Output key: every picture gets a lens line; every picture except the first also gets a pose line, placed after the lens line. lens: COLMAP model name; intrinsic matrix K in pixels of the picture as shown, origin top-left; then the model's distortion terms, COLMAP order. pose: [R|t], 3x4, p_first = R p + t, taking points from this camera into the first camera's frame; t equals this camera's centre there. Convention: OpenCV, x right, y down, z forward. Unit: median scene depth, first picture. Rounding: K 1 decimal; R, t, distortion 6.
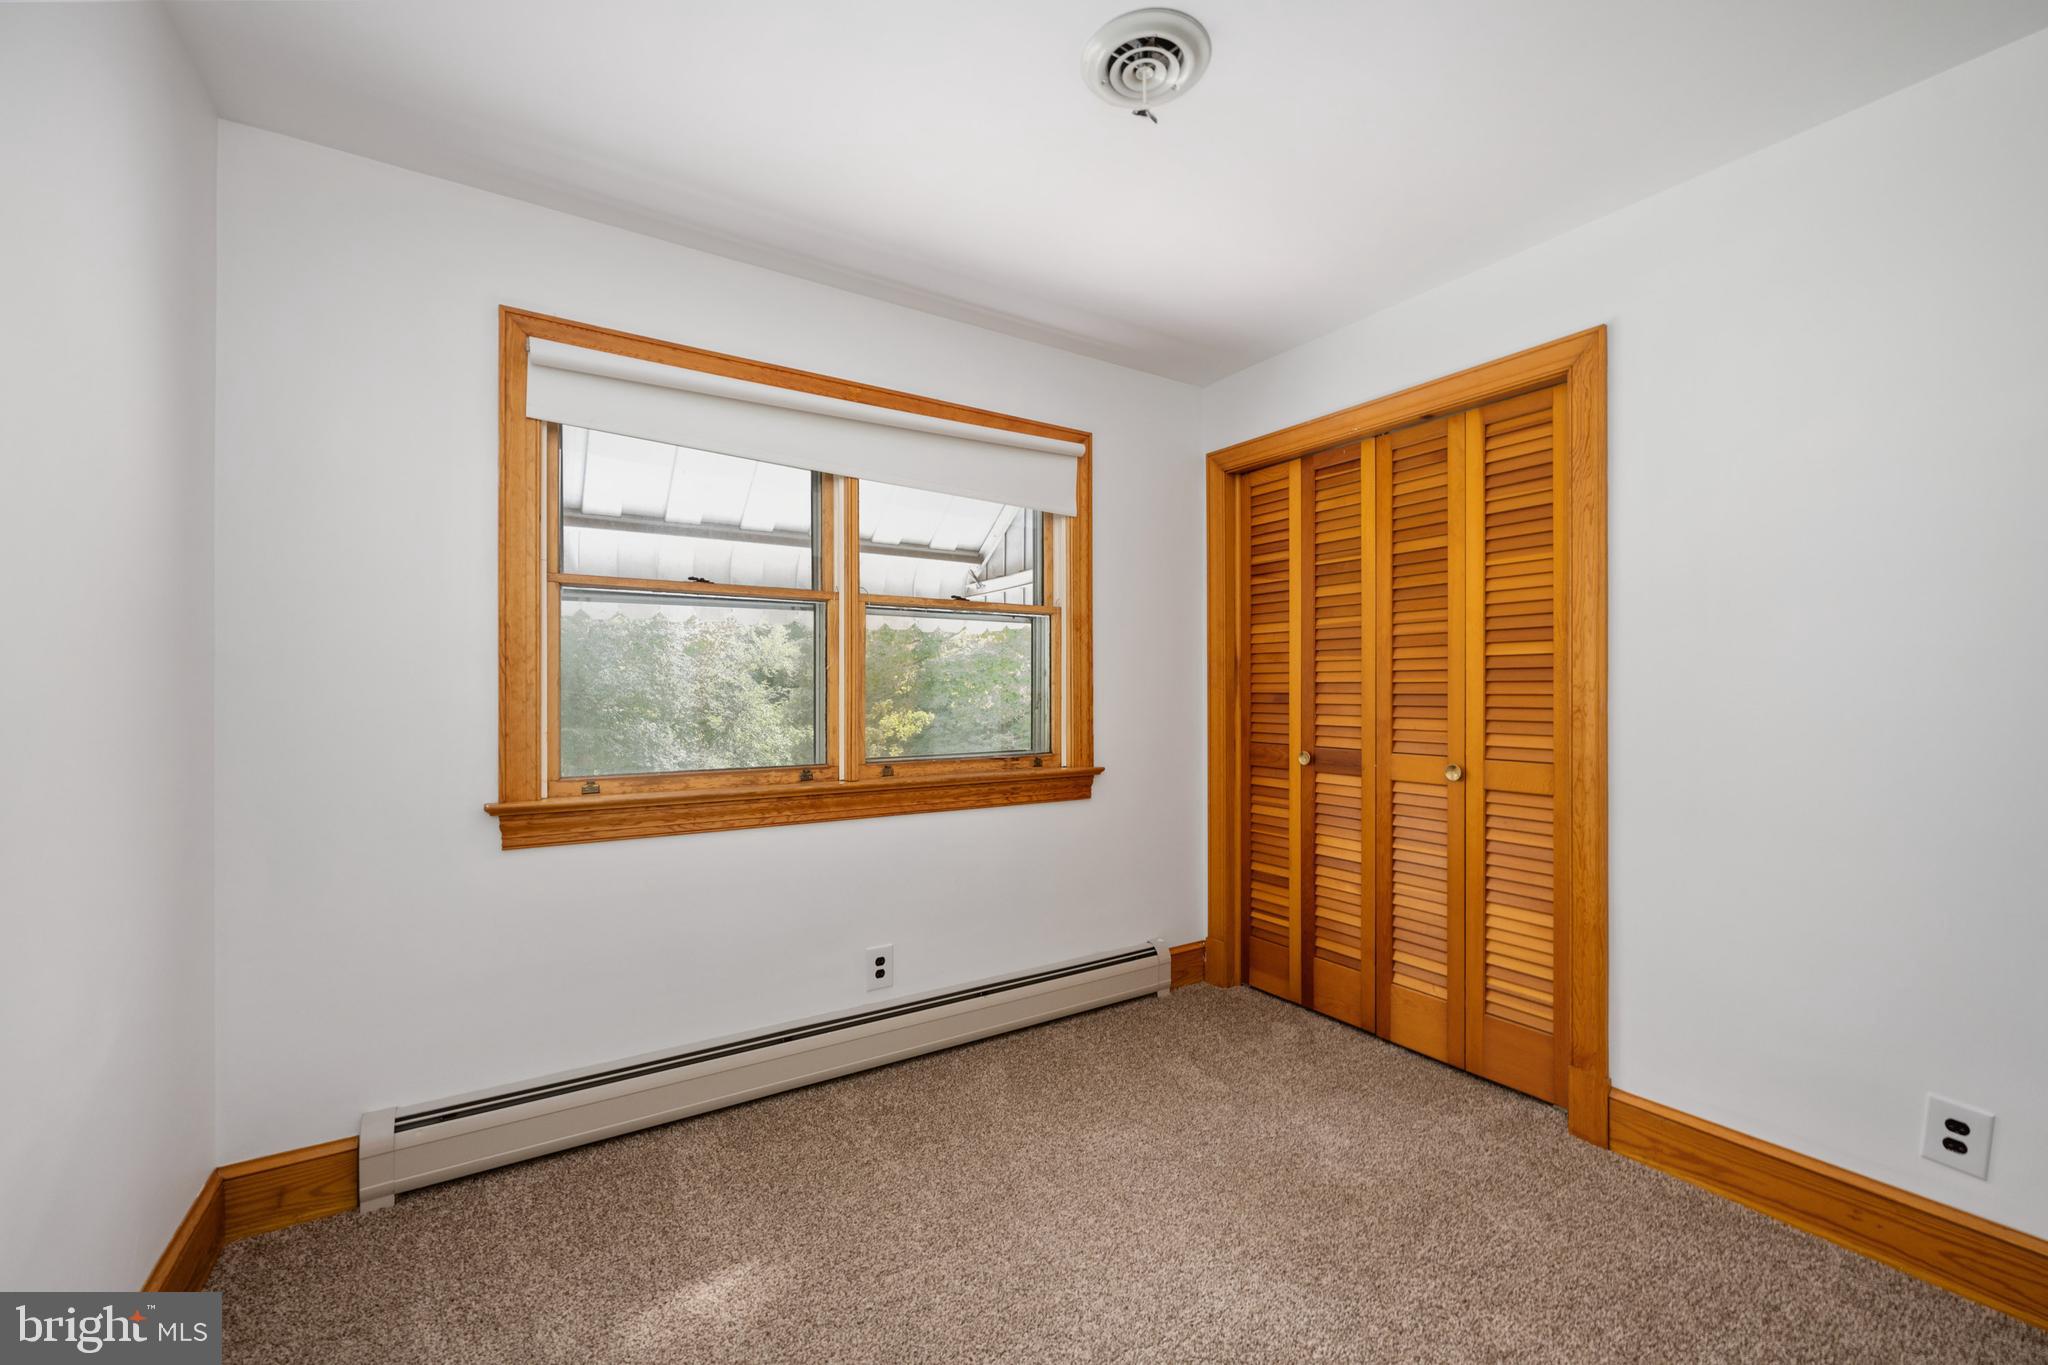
lens RADIAL K [[817.4, 0, 1020.1], [0, 817.4, 686.4], [0, 0, 1]] dist [-0.000460, 0.000076]
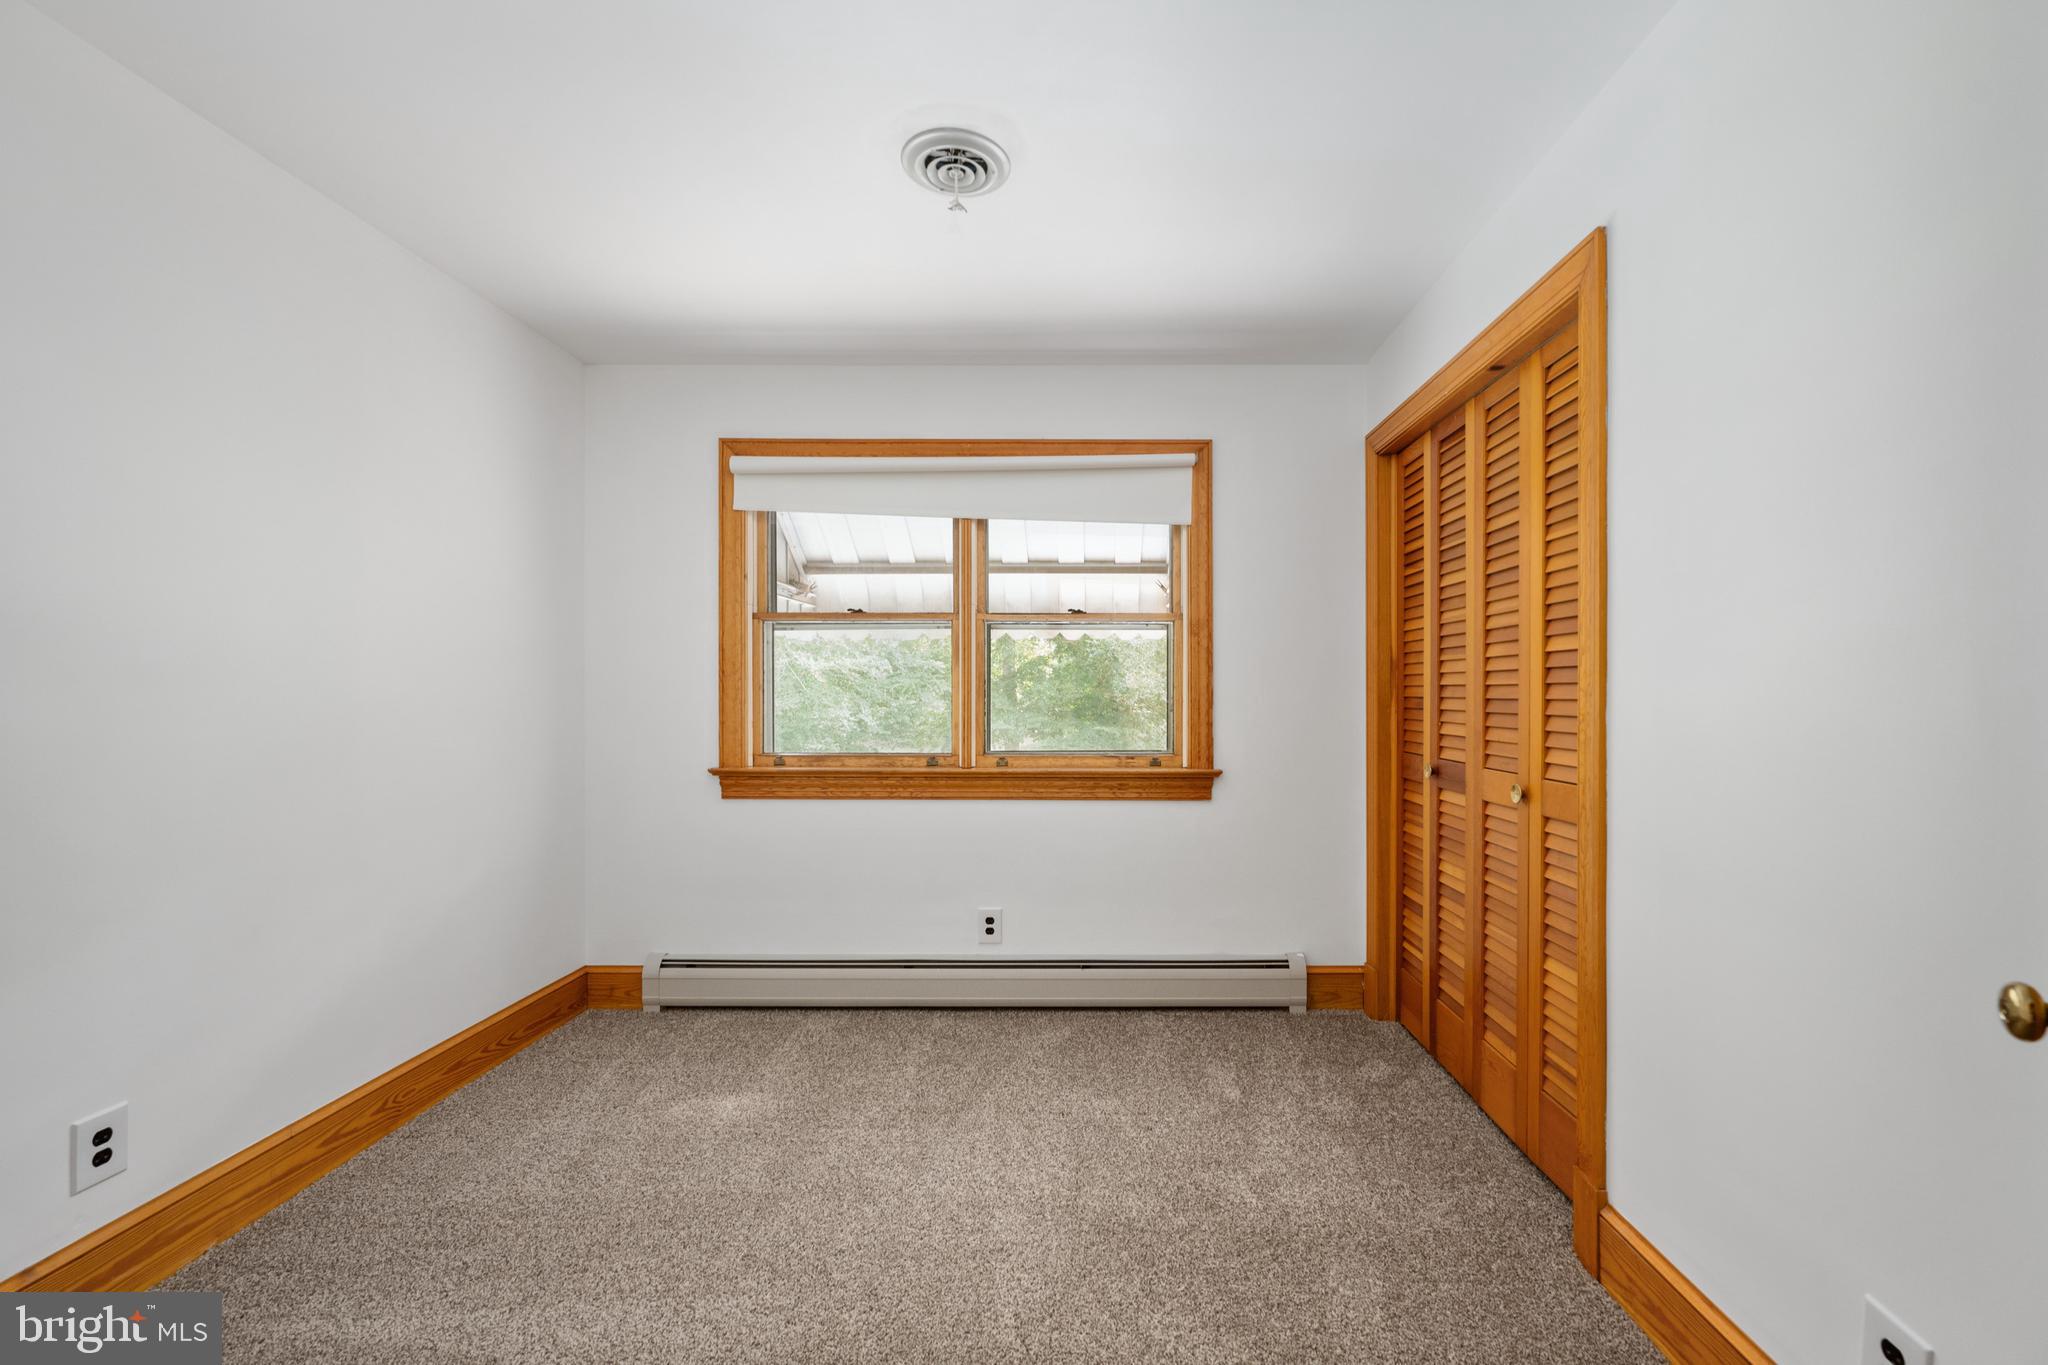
lens RADIAL K [[825.3, 0, 1056.6], [0, 825.3, 691.9], [0, 0, 1]] dist [-0.000157, -0.000184]
pose [[0.840280, 0.000828, -0.542152, 0.562601], [0.000985, 0.999995, 0.003052, -0.000882], [0.542152, -0.003099, 0.840275, 0.042622]]
